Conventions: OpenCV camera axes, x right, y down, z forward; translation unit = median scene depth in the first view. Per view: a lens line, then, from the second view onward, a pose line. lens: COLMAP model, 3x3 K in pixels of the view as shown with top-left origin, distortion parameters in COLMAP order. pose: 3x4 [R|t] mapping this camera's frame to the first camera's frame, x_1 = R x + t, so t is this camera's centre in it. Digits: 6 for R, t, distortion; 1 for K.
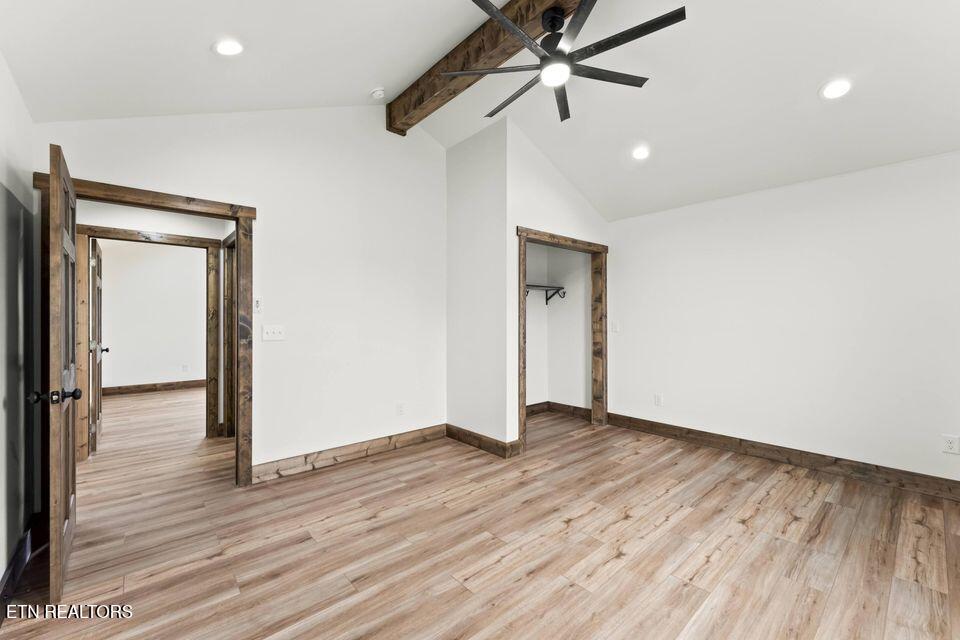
lens RADIAL K [[392.8, 0, 480.0], [0, 392.8, 309.0], [0, 0, 1]] dist [0.003445, 0.000443]
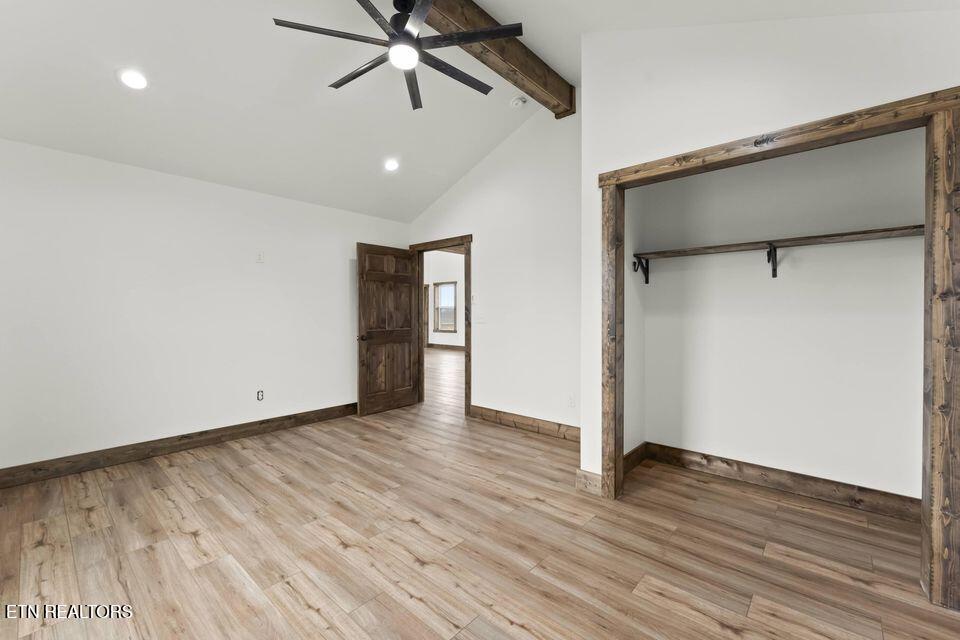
lens RADIAL K [[392.8, 0, 471.5], [0, 392.8, 321.1], [0, 0, 1]] dist [0.003445, 0.000443]
pose [[0.118545, 0.026855, -0.992586, 0.952888], [0.030463, 0.999065, 0.030668, 0.025499], [0.992481, -0.033872, 0.117616, 0.849635]]
